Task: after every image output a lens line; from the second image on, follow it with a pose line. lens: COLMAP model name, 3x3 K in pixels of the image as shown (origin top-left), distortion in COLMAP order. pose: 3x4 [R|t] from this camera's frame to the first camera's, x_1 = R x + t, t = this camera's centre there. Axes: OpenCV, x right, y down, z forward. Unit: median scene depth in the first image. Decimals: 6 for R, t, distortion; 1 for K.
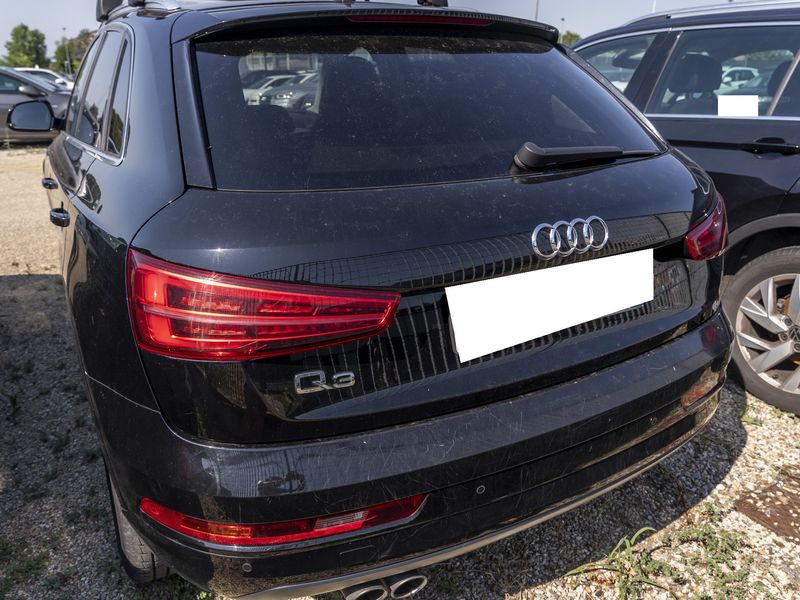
lens RADIAL K [[595.0, 0, 399.4], [0, 595.0, 277.2], [0, 0, 1]] dist [-0.017551, -0.005972]
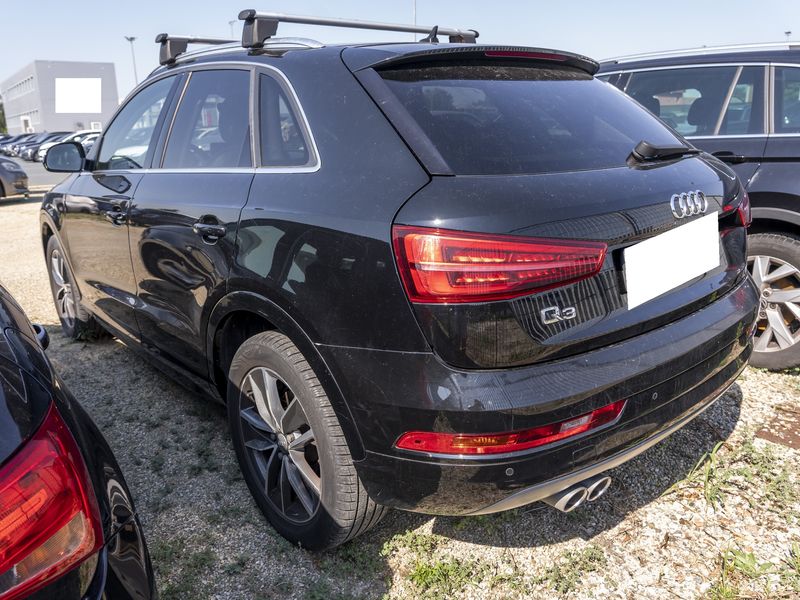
lens RADIAL K [[595.0, 0, 399.4], [0, 595.0, 277.2], [0, 0, 1]] dist [-0.017551, -0.005972]
pose [[0.980600, -0.070665, 0.182838, -0.487233], [0.085973, 0.993303, -0.077192, 0.113906], [-0.176158, 0.091414, 0.980108, -0.158962]]
